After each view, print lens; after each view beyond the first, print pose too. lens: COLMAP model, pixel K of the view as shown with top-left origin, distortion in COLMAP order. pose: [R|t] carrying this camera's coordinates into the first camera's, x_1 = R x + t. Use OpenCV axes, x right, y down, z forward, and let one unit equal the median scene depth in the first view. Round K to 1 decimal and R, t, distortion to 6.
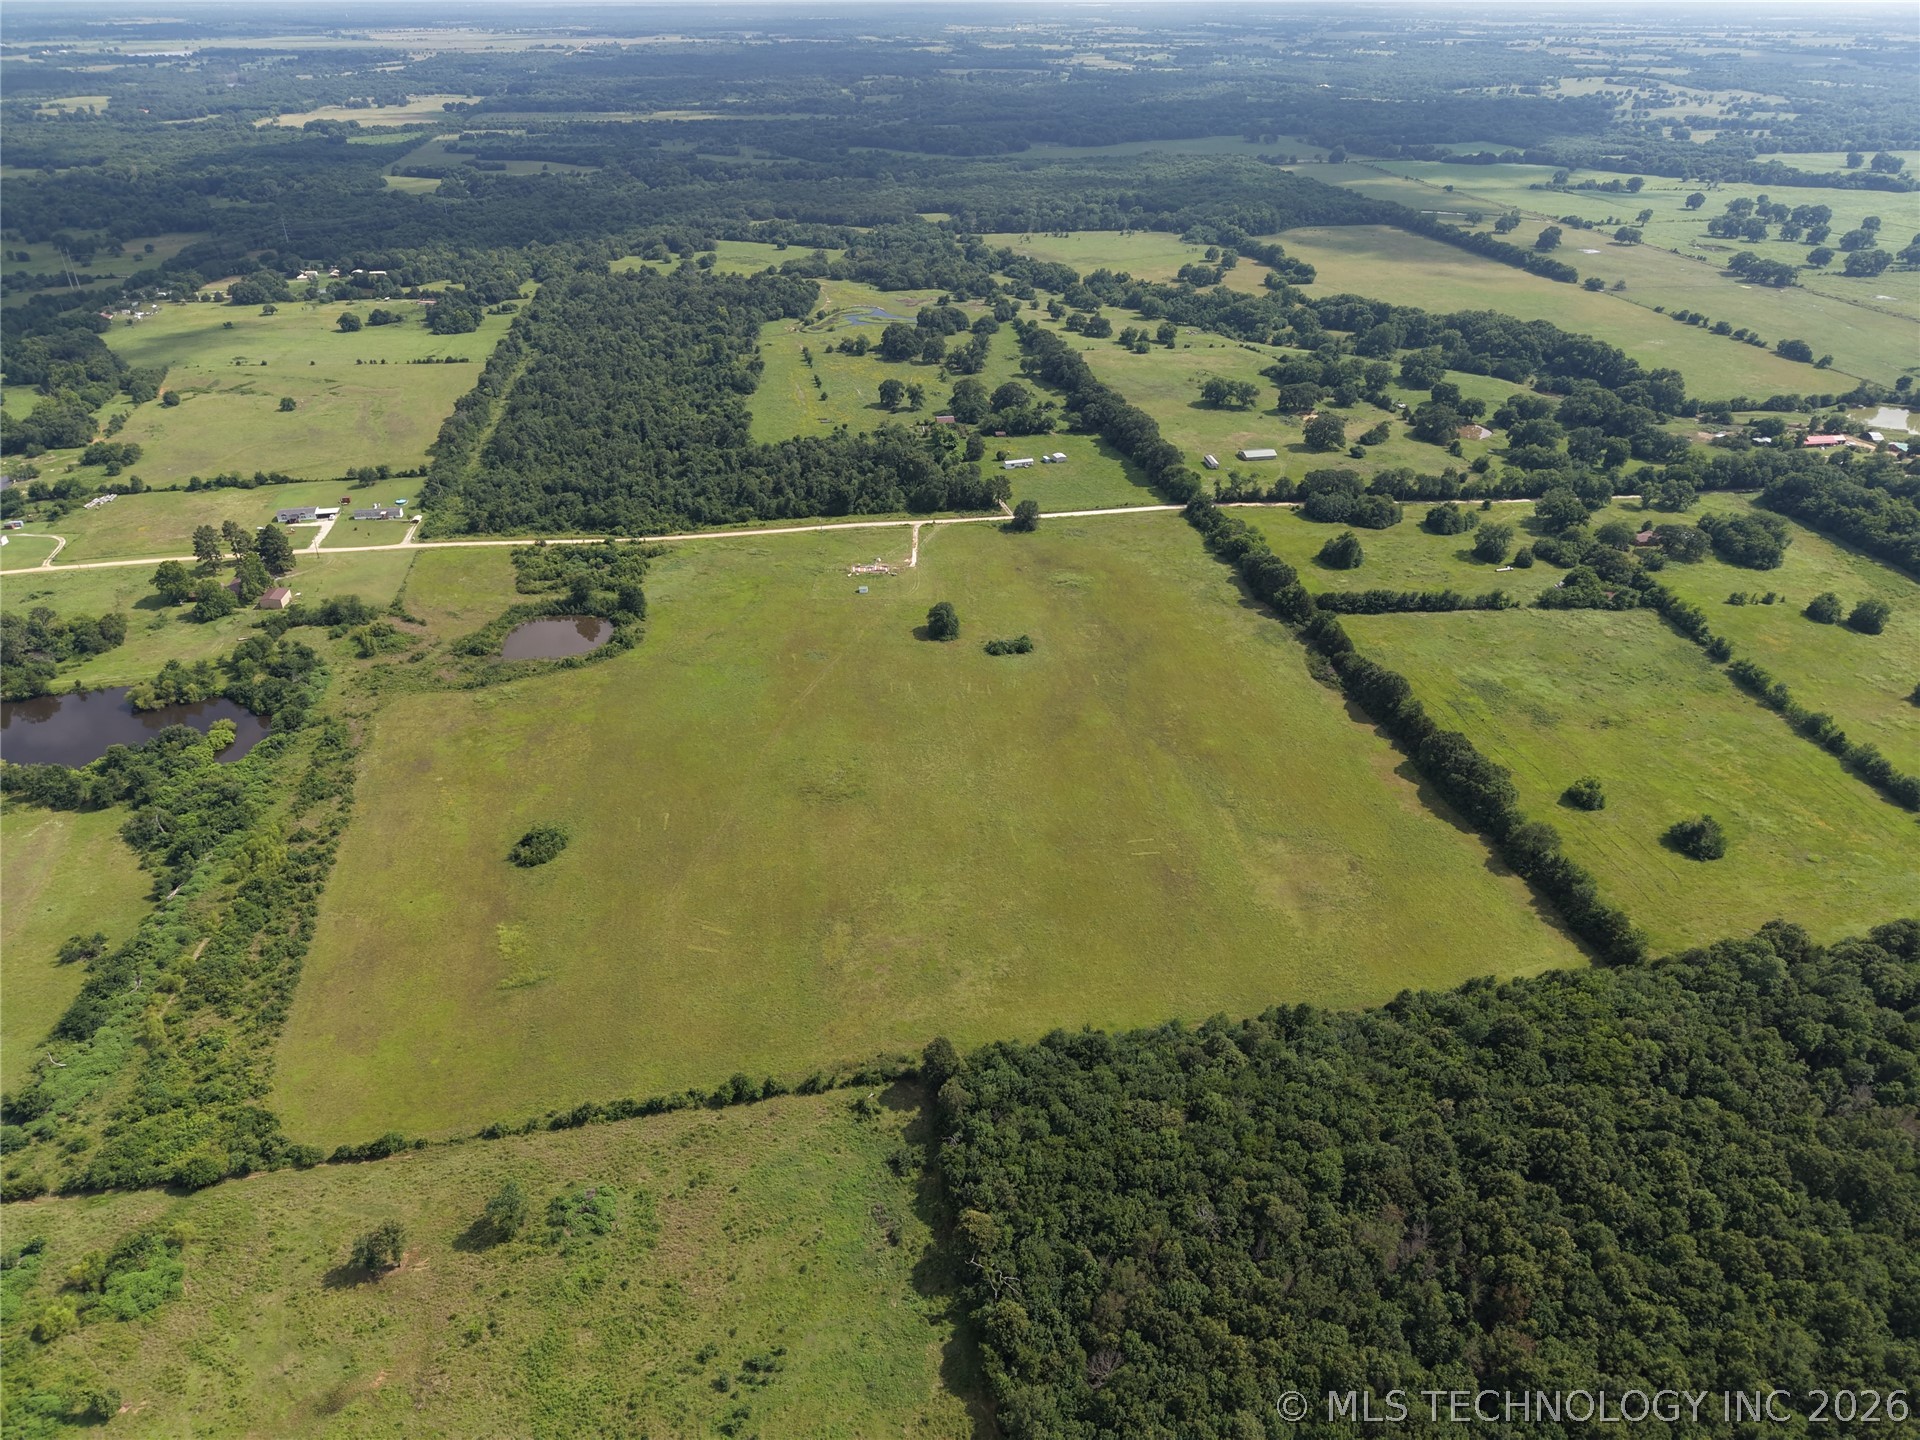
lens RADIAL K [[1282.4, 0, 952.7], [0, 1282.4, 722.4], [0, 0, 1]] dist [0.020943, -0.017269]
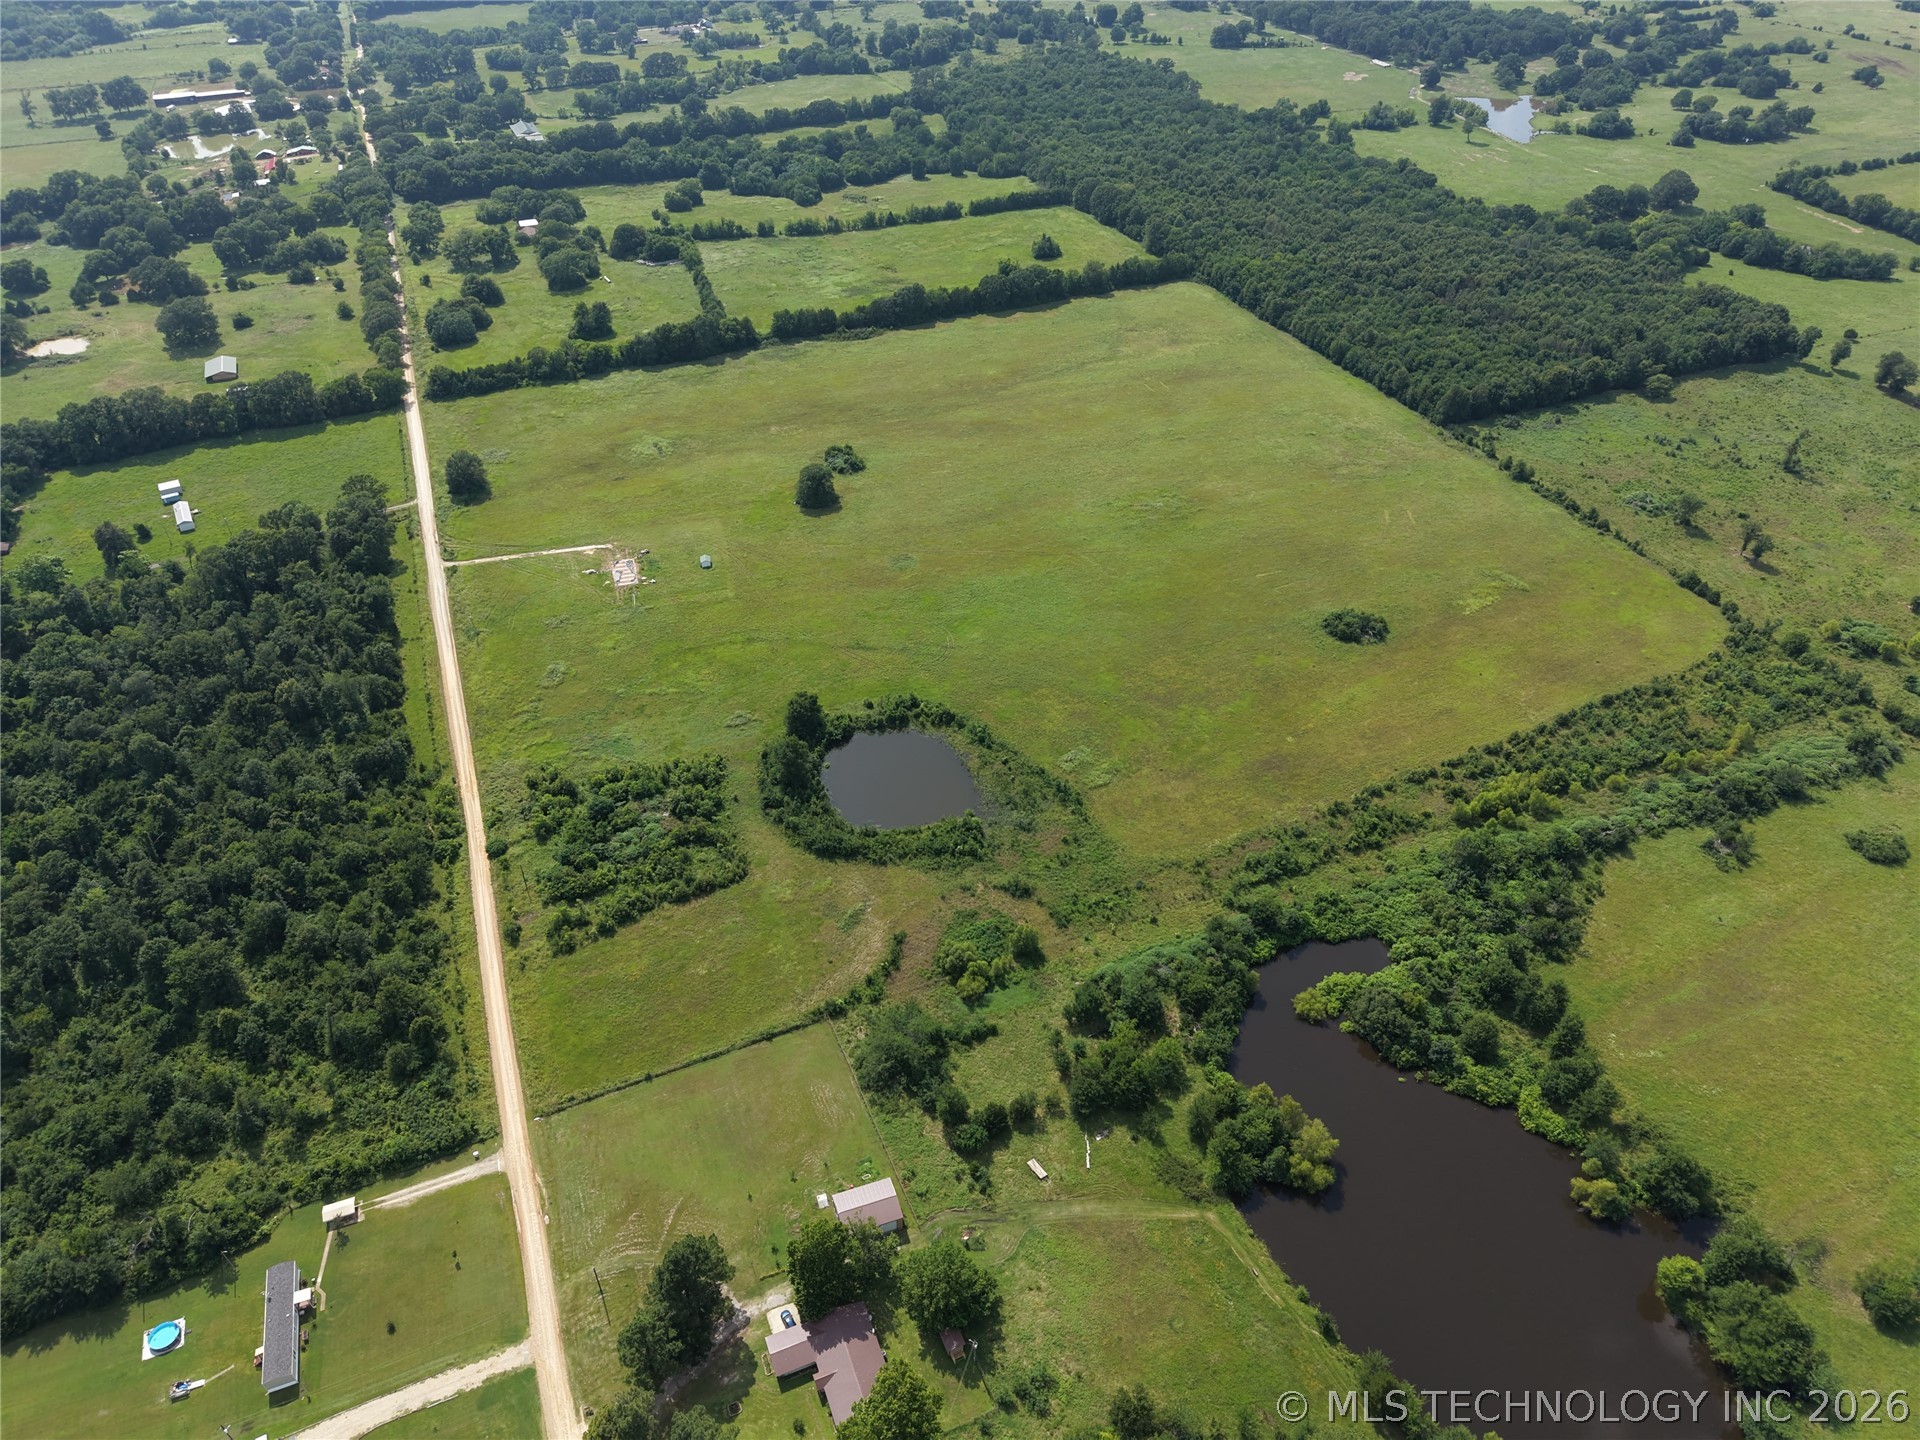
lens RADIAL K [[1282.4, 0, 952.7], [0, 1282.4, 722.4], [0, 0, 1]] dist [0.020943, -0.017269]
pose [[-0.216254, -0.609443, 0.762766, -0.715206], [0.486762, 0.609934, 0.625335, -0.433440], [-0.846343, 0.506517, 0.164753, 0.754924]]
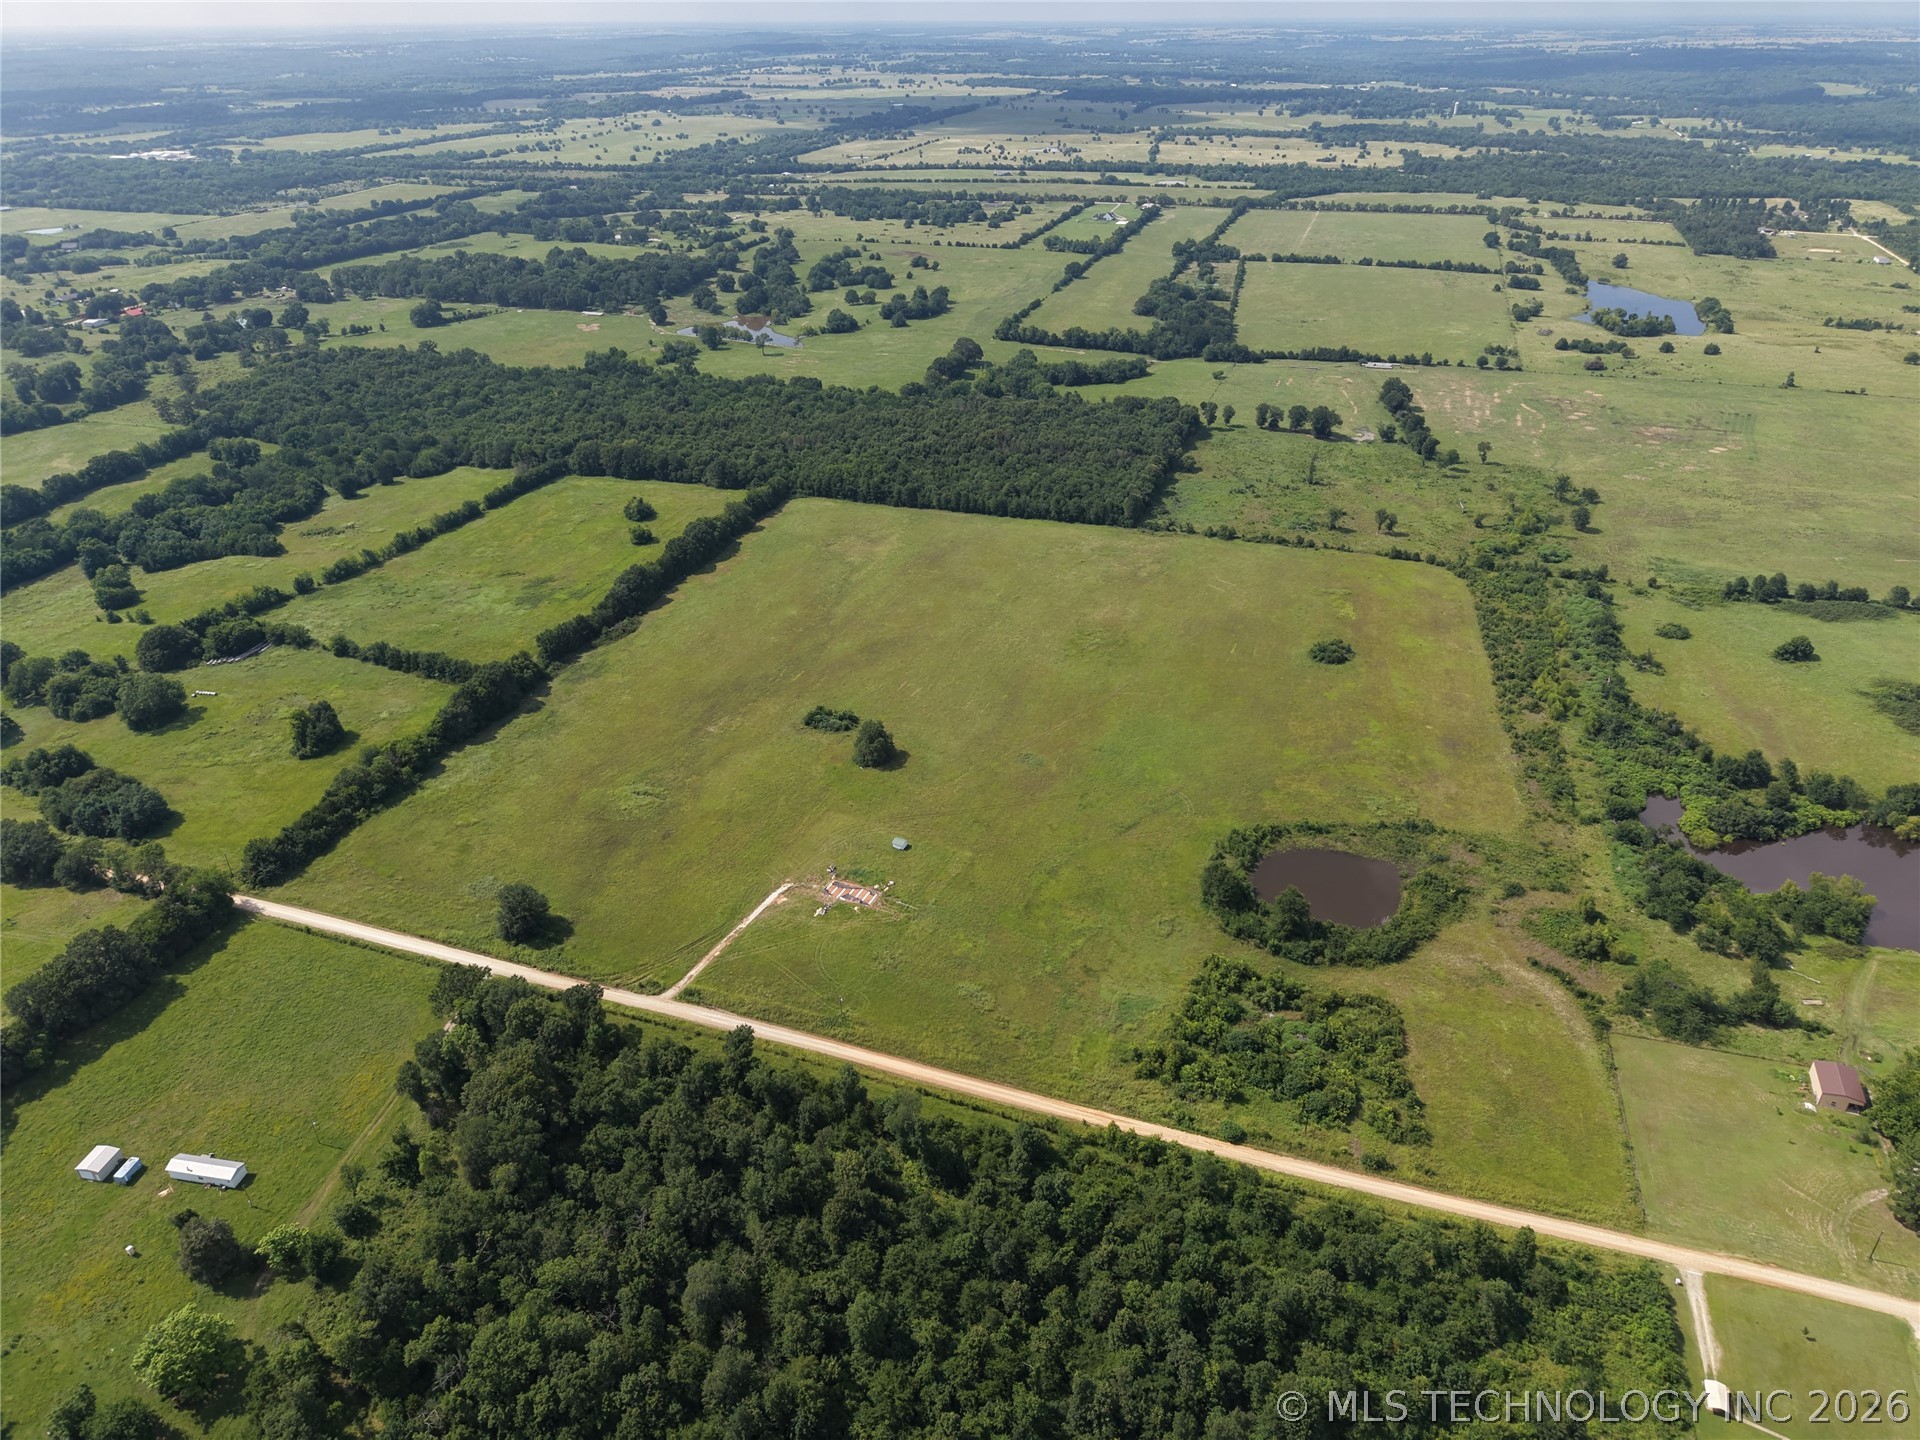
lens RADIAL K [[1282.4, 0, 952.7], [0, 1282.4, 722.4], [0, 0, 1]] dist [0.020943, -0.017269]
pose [[-0.883636, -0.224230, 0.410985, -0.353578], [0.235885, 0.545049, 0.804537, -0.669338], [-0.404409, 0.807863, -0.428732, 1.175017]]
